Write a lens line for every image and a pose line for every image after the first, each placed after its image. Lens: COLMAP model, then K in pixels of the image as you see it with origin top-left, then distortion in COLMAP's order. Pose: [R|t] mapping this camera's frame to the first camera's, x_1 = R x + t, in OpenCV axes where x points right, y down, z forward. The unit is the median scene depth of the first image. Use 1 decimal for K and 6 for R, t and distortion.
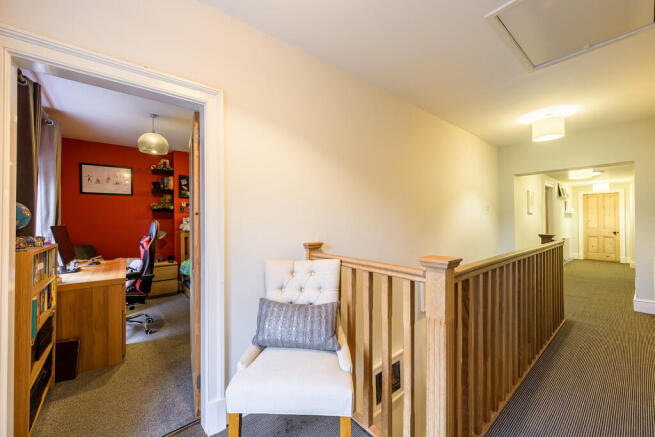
lens RADIAL K [[255.7, 0, 326.2], [0, 255.7, 219.2], [0, 0, 1]] dist [0.003210, 0.000087]
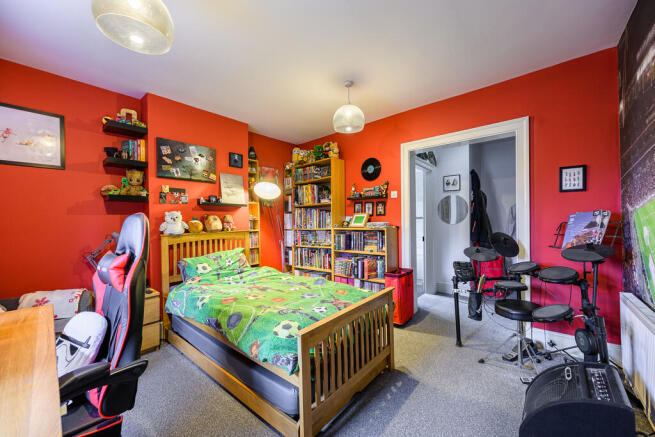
lens RADIAL K [[255.7, 0, 327.6], [0, 255.7, 217.2], [0, 0, 1]] dist [0.003210, 0.000087]
pose [[0.985280, -0.003755, 0.170905, -0.299193], [0.003699, 0.999993, 0.000647, 0.007394], [-0.170906, -0.000005, 0.985287, 0.371788]]
